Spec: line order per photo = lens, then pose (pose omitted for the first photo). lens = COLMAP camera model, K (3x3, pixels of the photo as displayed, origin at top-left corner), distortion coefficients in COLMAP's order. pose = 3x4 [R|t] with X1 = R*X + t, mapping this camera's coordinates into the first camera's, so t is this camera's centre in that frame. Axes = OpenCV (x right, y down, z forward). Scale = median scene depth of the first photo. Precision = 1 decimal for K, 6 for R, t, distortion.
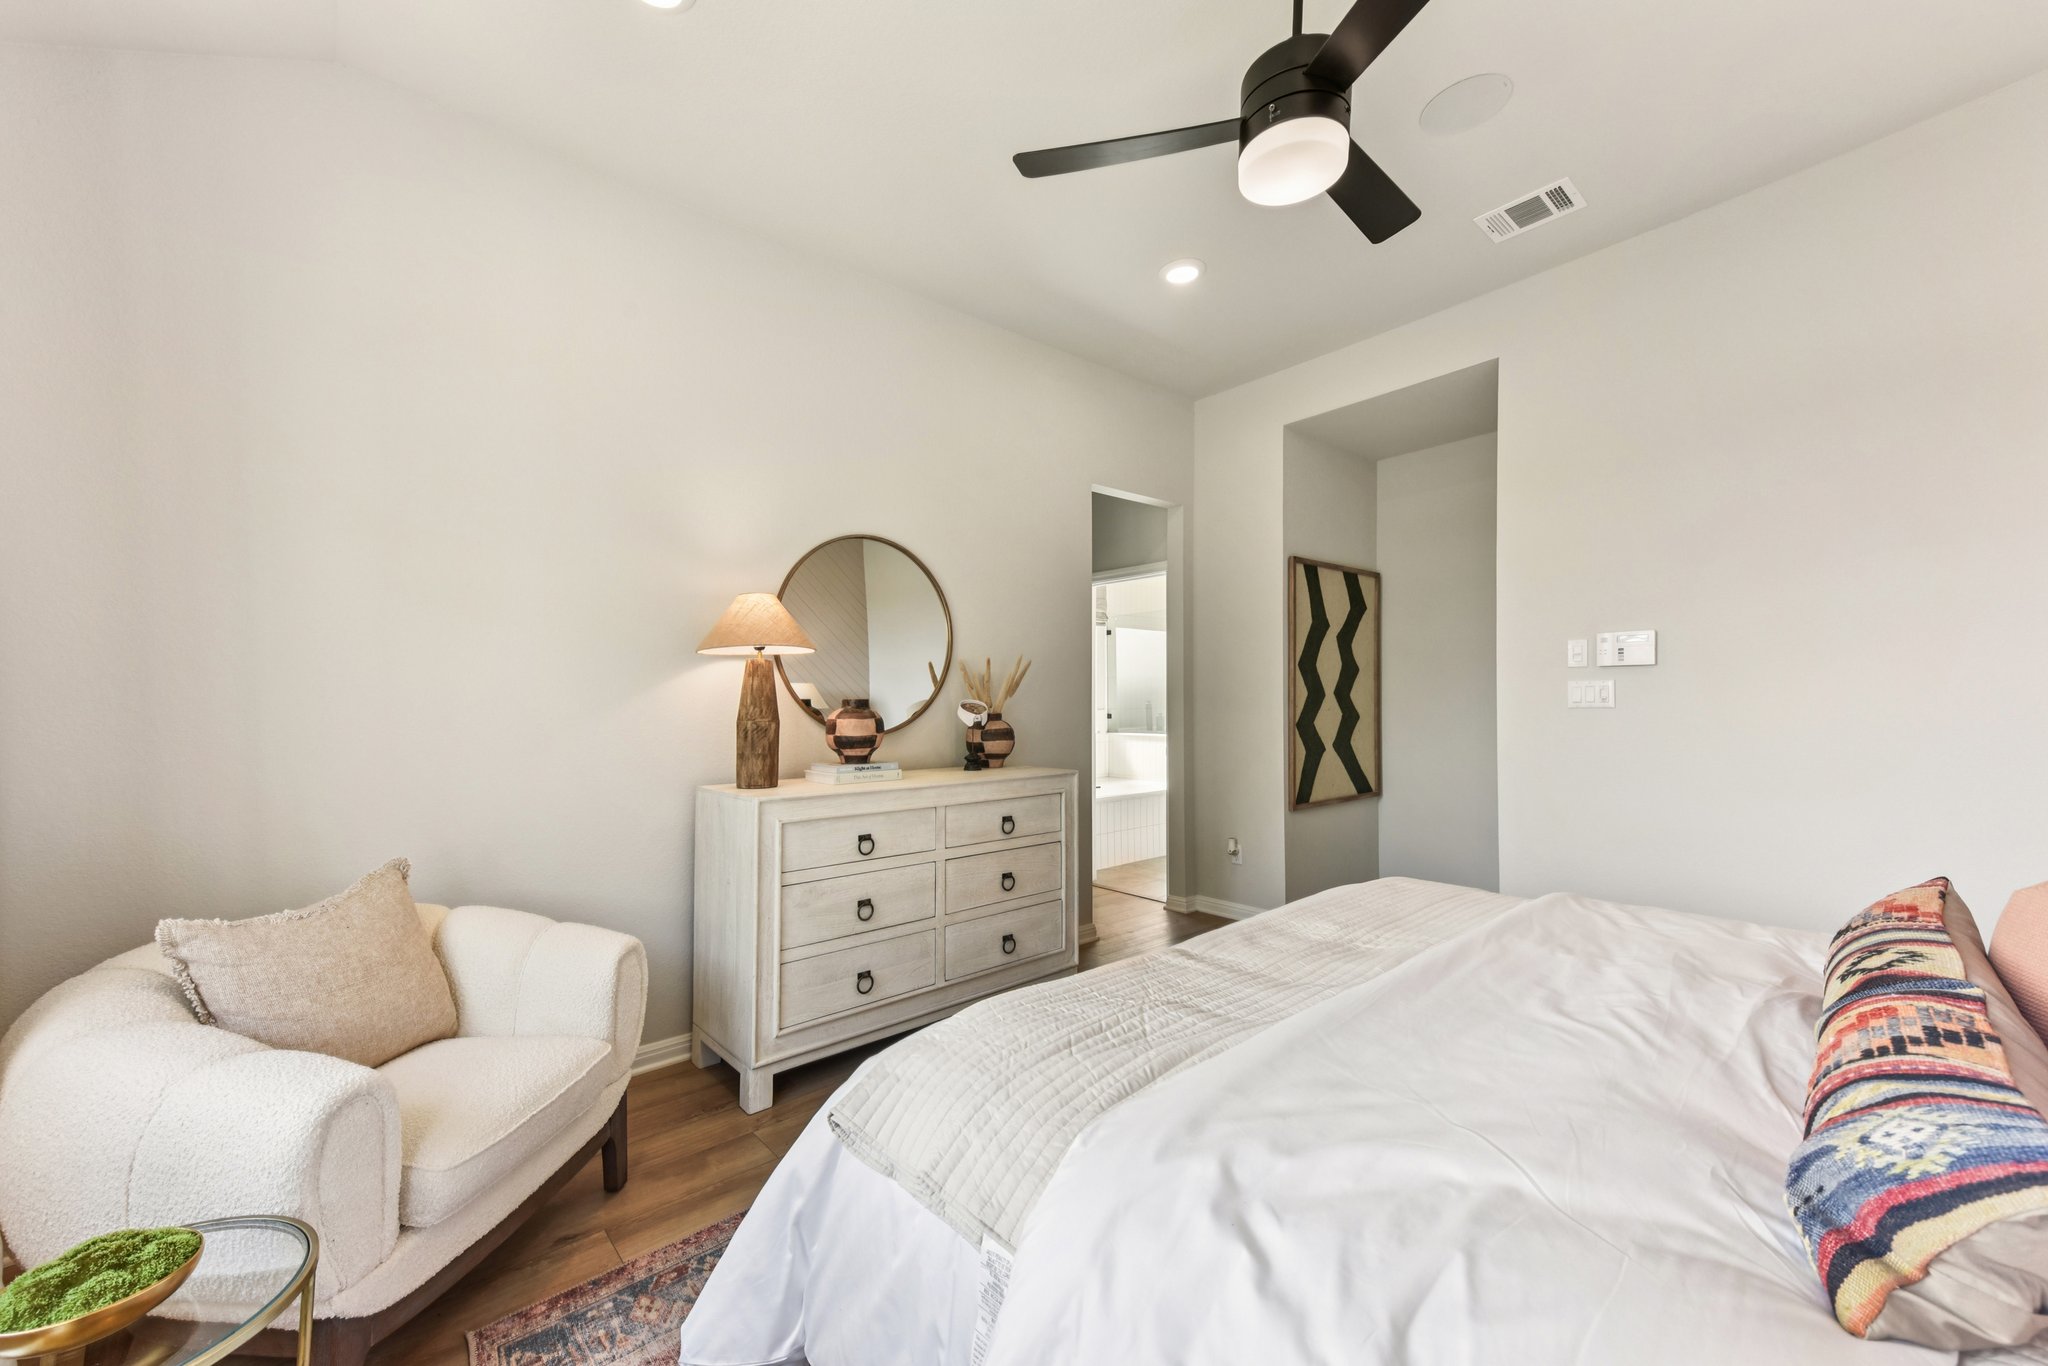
lens RADIAL K [[799.7, 0, 1041.8], [0, 799.7, 685.7], [0, 0, 1]] dist [0.032306, -0.002370]
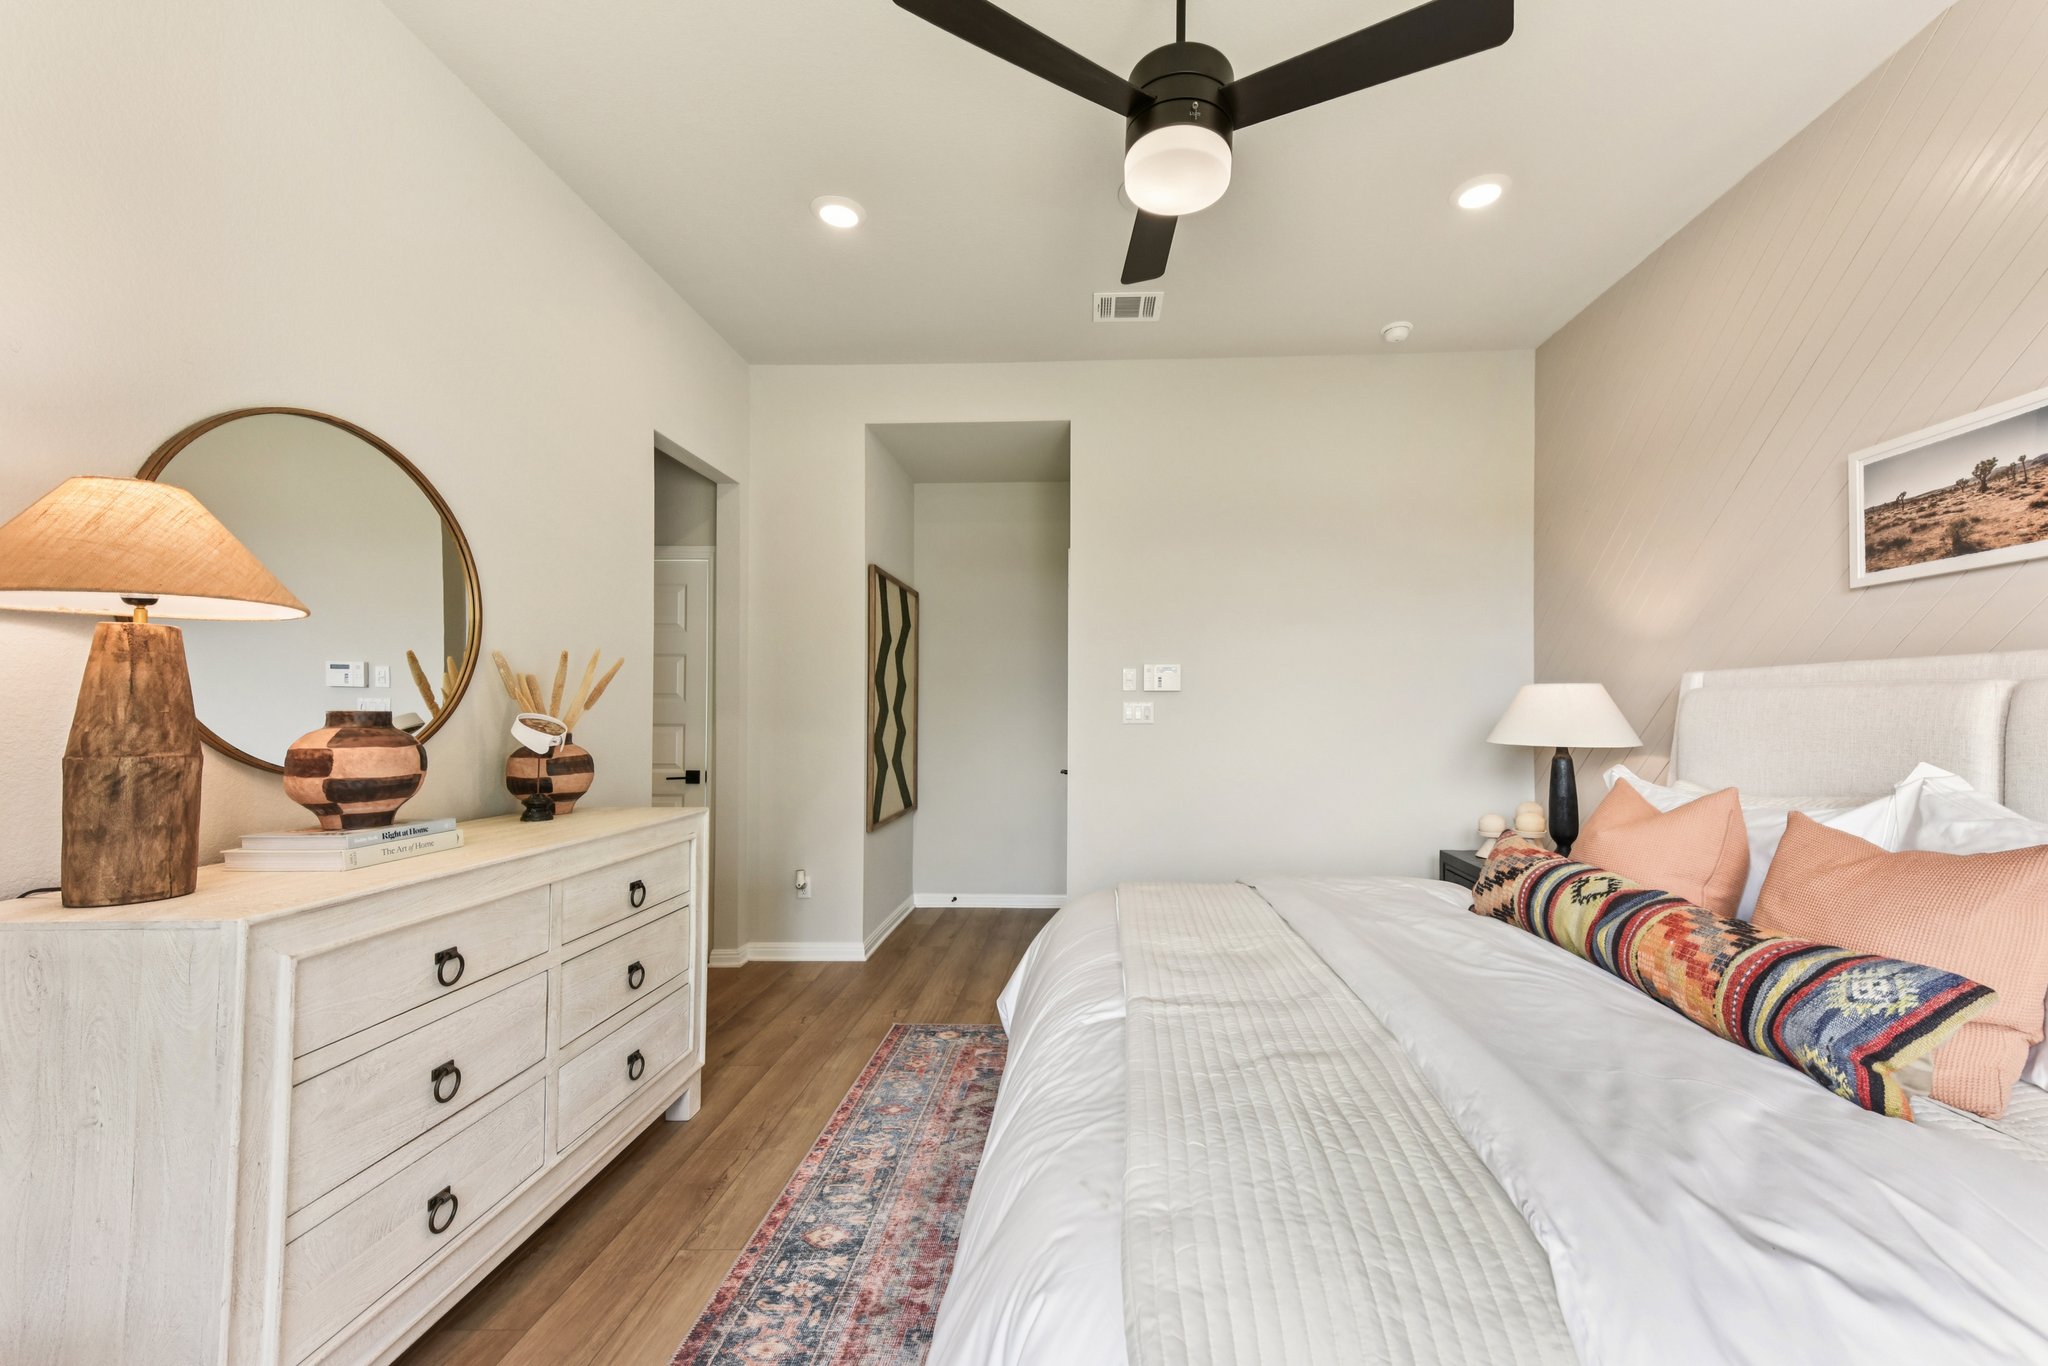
lens RADIAL K [[799.7, 0, 1038.8], [0, 799.7, 705.4], [0, 0, 1]] dist [0.032306, -0.002370]
pose [[0.690292, 0.014822, 0.723379, -0.320521], [-0.019027, 0.999816, -0.002329, 0.005048], [-0.723280, -0.012156, 0.690448, 0.271491]]
